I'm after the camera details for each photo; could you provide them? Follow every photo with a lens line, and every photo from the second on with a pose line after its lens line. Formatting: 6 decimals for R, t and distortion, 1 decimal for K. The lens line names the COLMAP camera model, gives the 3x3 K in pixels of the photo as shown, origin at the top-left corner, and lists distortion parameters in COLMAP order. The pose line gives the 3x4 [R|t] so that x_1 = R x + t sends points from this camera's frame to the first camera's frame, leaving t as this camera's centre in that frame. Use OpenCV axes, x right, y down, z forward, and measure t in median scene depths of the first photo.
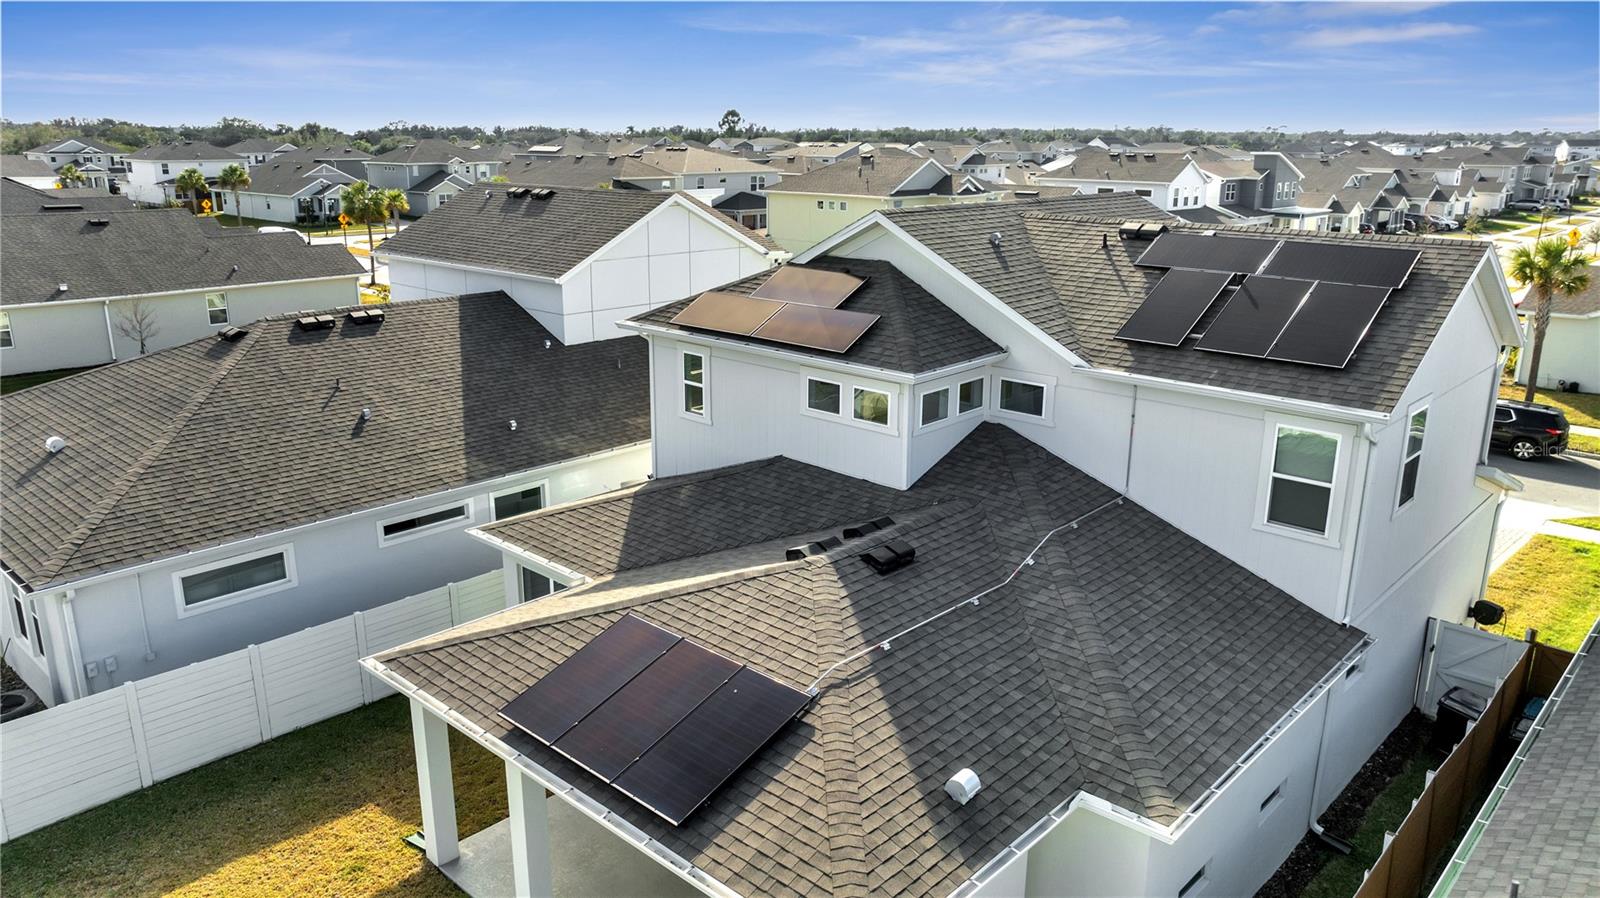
lens RADIAL K [[1127.0, 0, 805.9], [0, 1127.0, 448.4], [0, 0, 1]] dist [-0.031218, 0.023372]
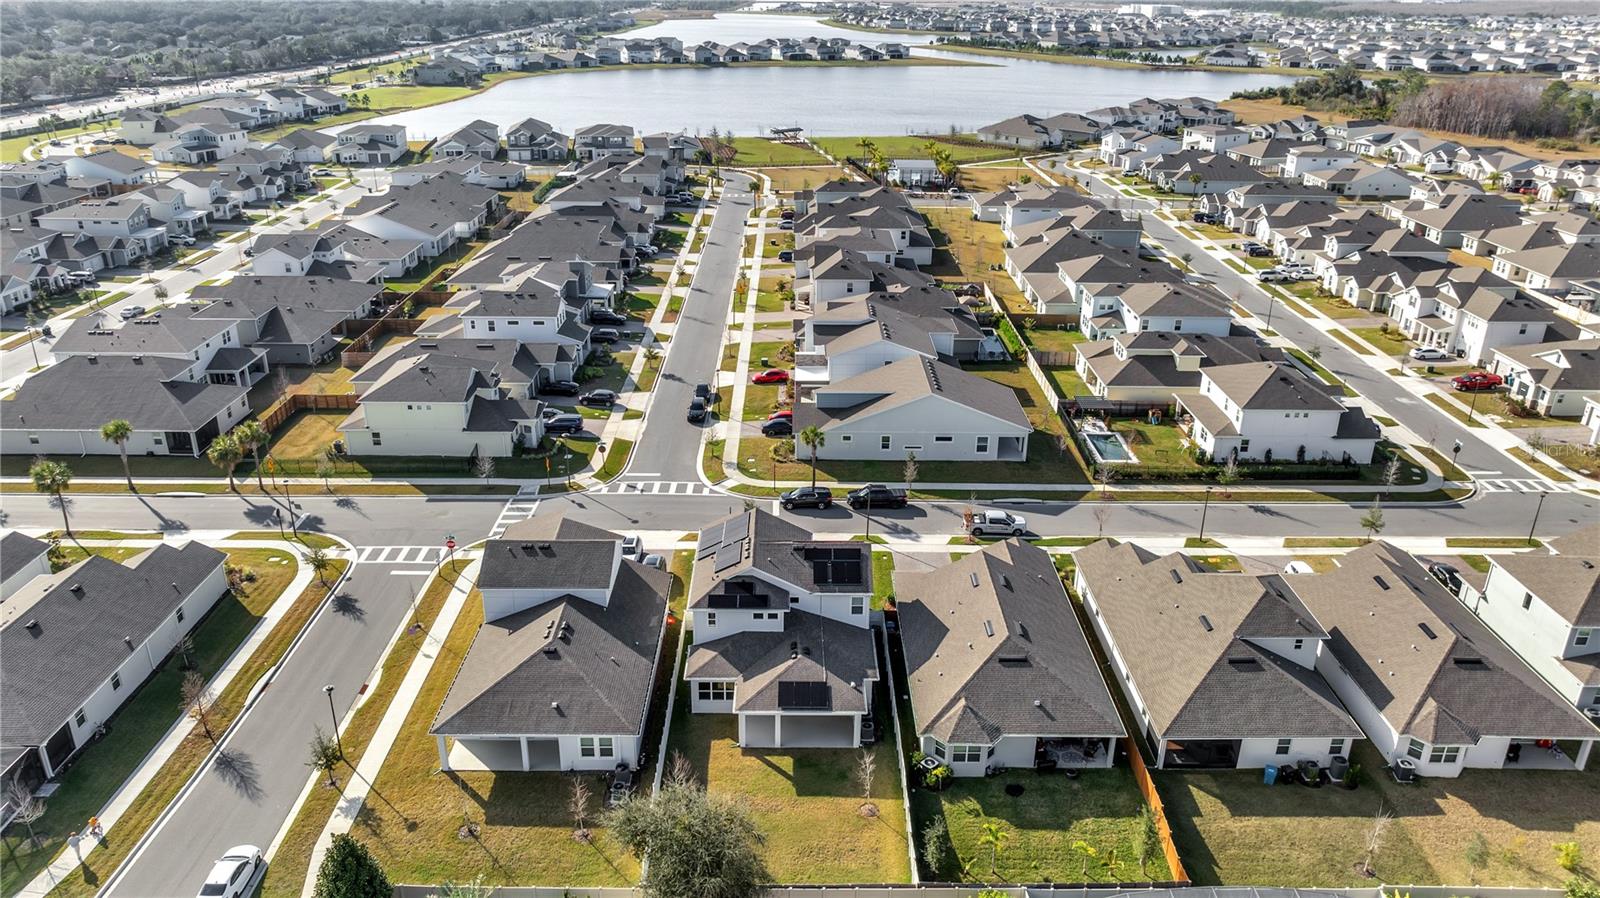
lens RADIAL K [[1127.0, 0, 805.9], [0, 1127.0, 448.4], [0, 0, 1]] dist [-0.031218, 0.023372]
pose [[0.725053, -0.264501, 0.635875, -2.190607], [0.178269, 0.963919, 0.197685, -1.343574], [-0.665220, -0.029975, 0.746045, -2.076099]]
